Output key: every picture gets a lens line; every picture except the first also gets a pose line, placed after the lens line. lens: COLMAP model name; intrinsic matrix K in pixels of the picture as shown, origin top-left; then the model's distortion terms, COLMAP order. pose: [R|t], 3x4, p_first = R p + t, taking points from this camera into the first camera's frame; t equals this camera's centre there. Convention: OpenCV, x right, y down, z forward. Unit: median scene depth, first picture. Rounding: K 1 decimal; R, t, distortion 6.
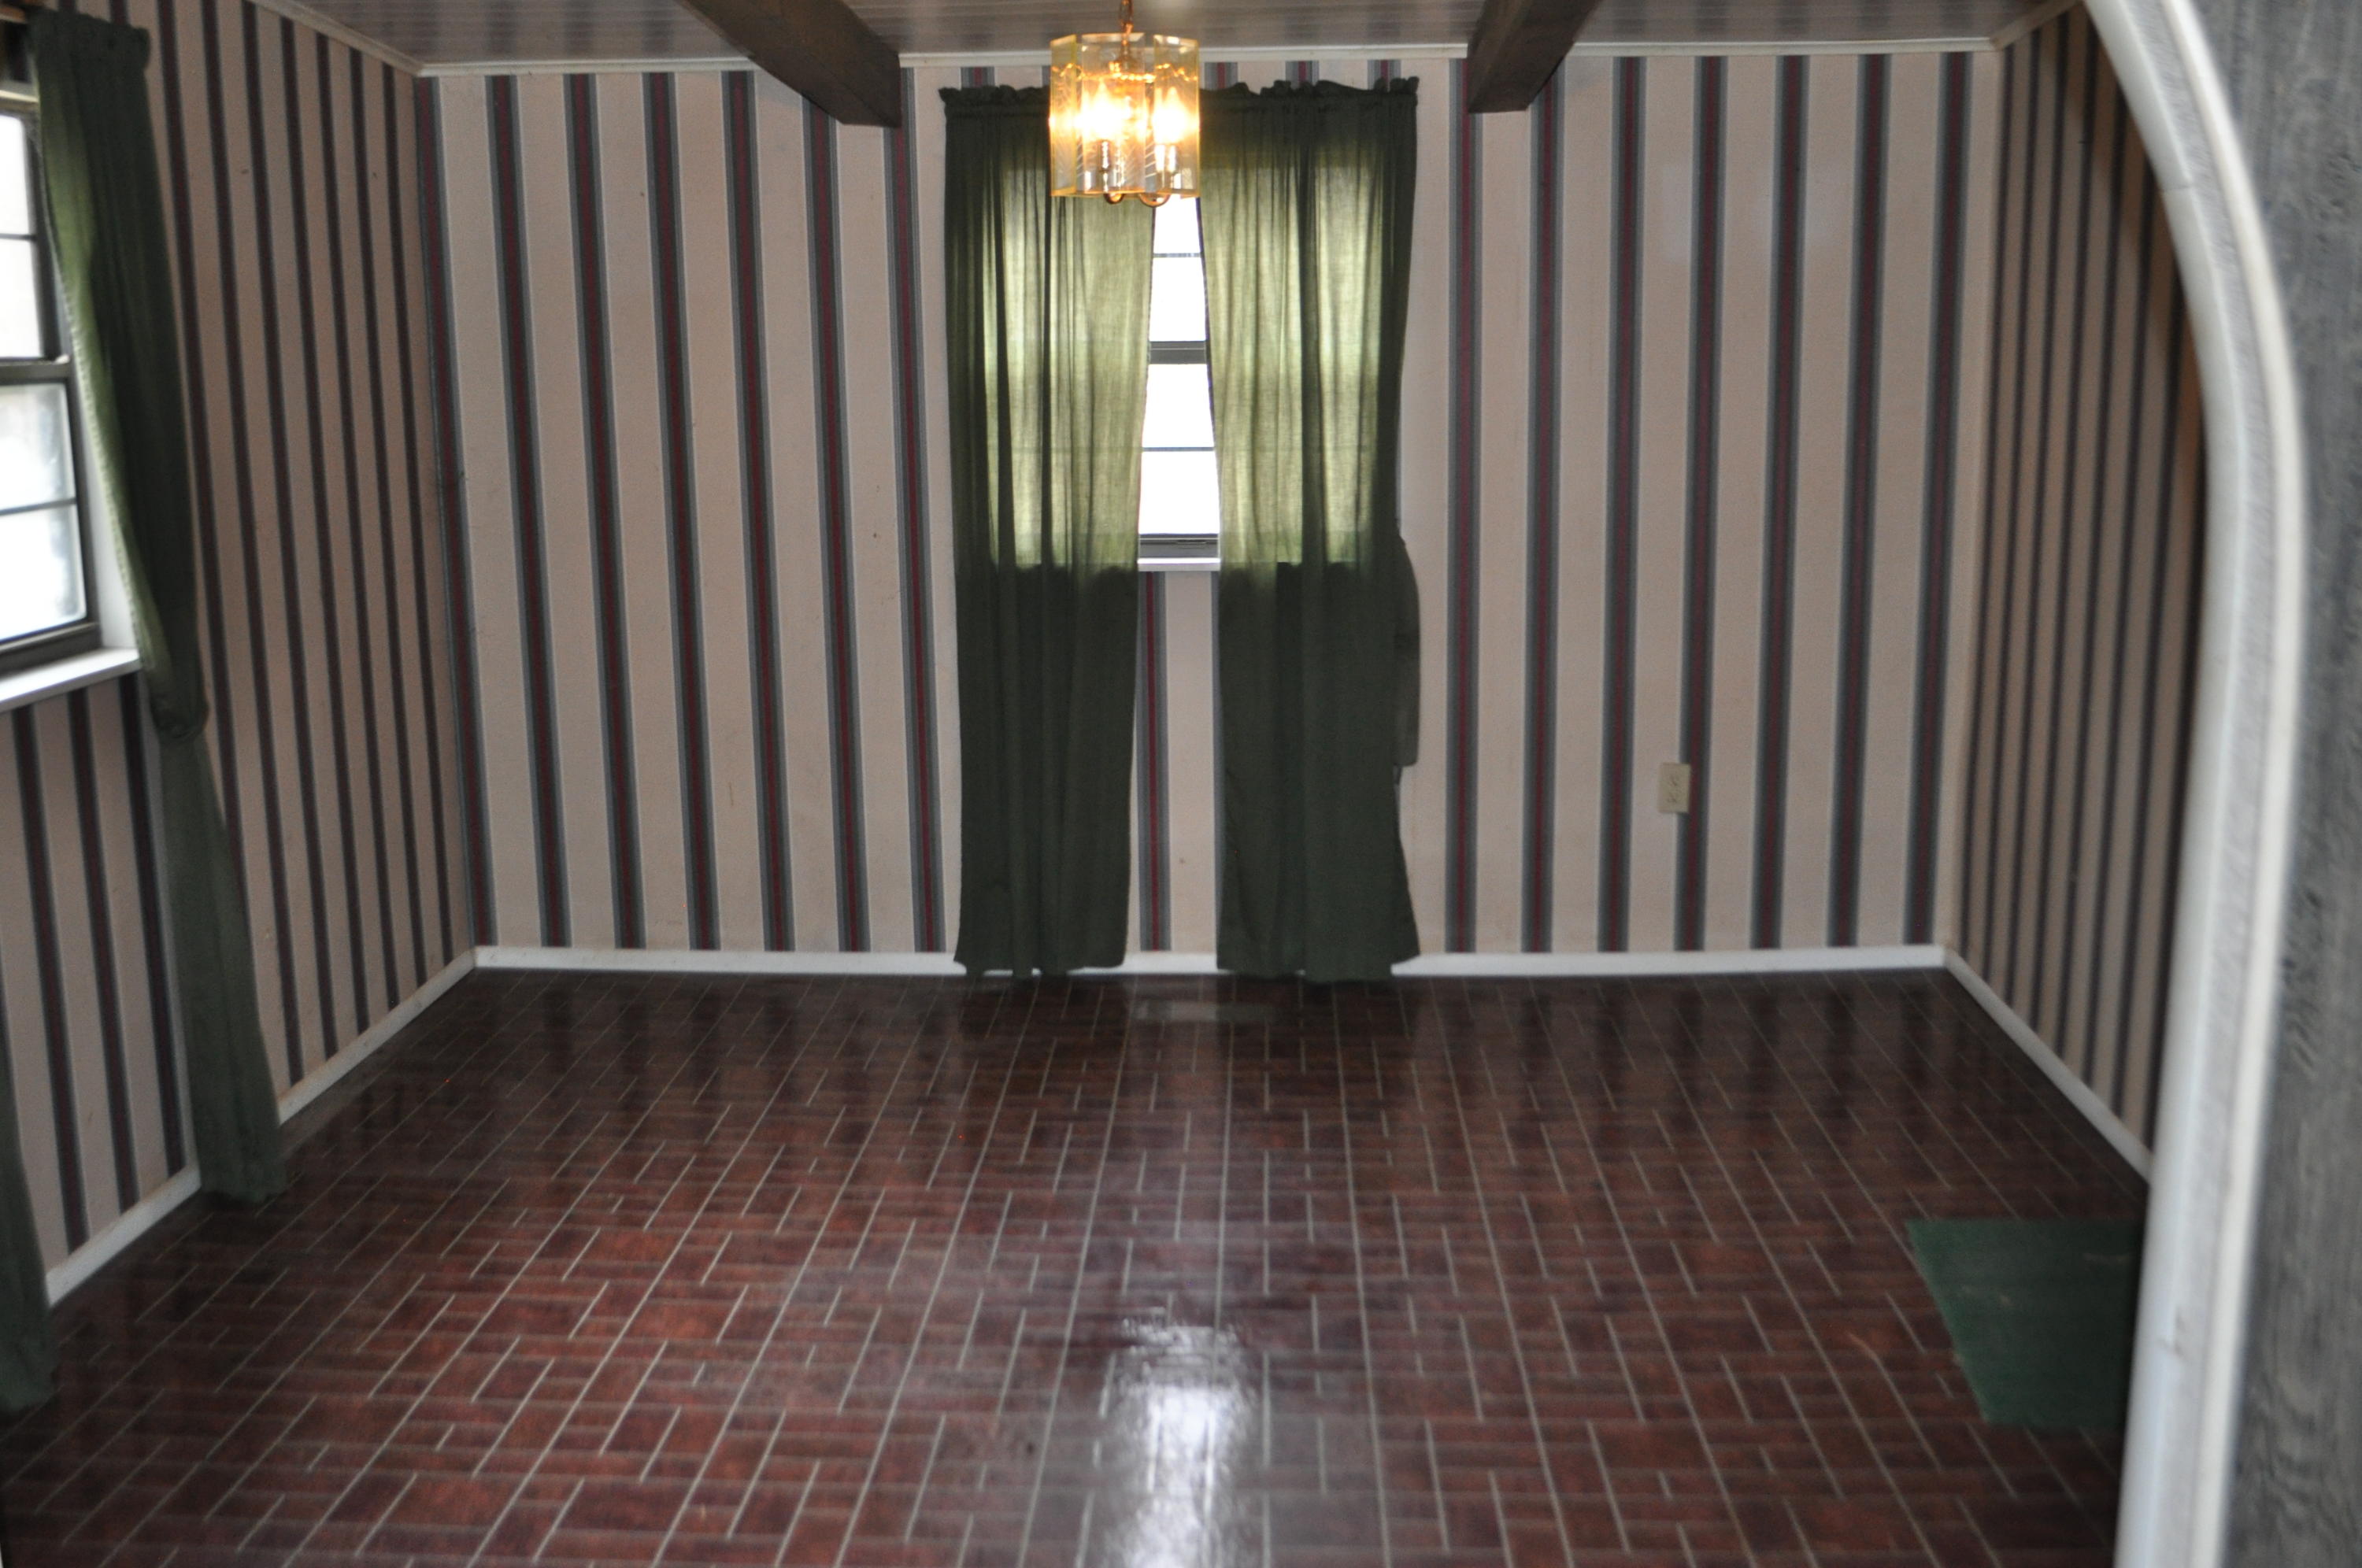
lens RADIAL K [[2418.3, 0, 1190.3], [0, 2418.3, 794.9], [0, 0, 1]] dist [-0.065250, 0.015808]
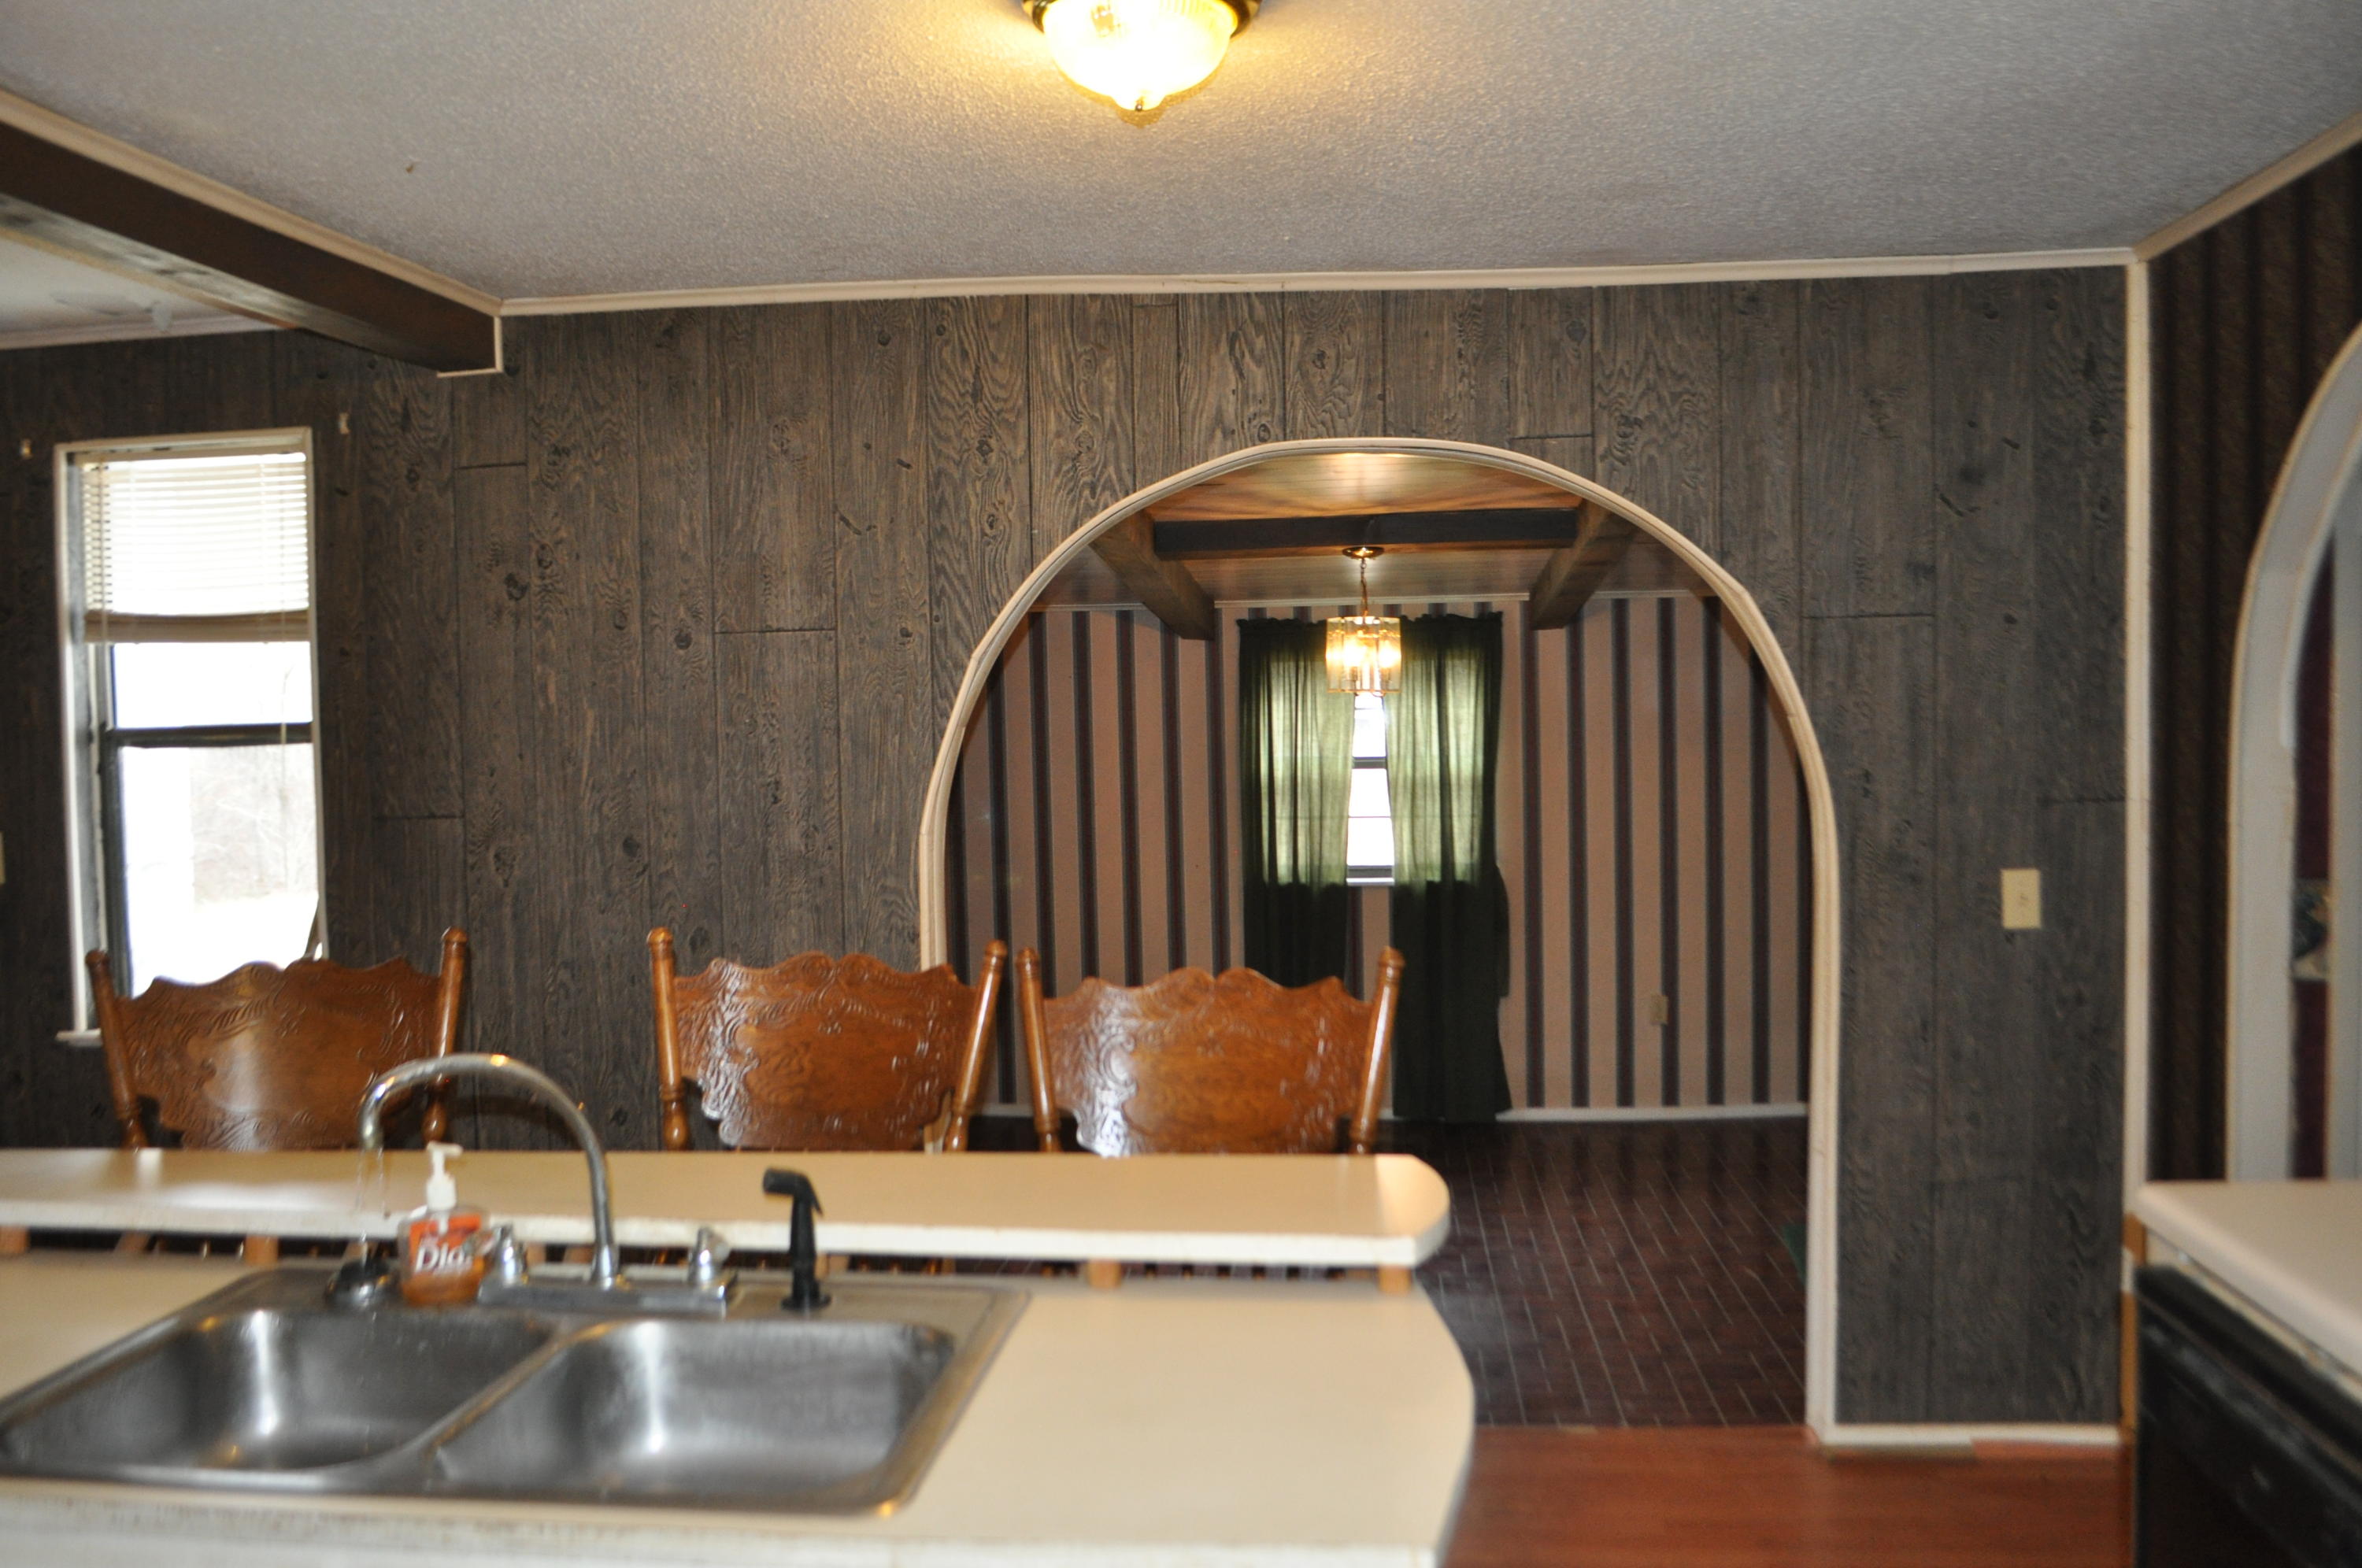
lens RADIAL K [[1877.1, 0, 1181.0], [0, 1877.1, 784.0], [0, 0, 1]] dist [-0.079463, 0.001390]
pose [[0.997436, -0.004927, -0.071394, -0.045220], [-0.006717, 0.986777, -0.161943, 0.057307], [0.071248, 0.162007, 0.984214, -0.372450]]
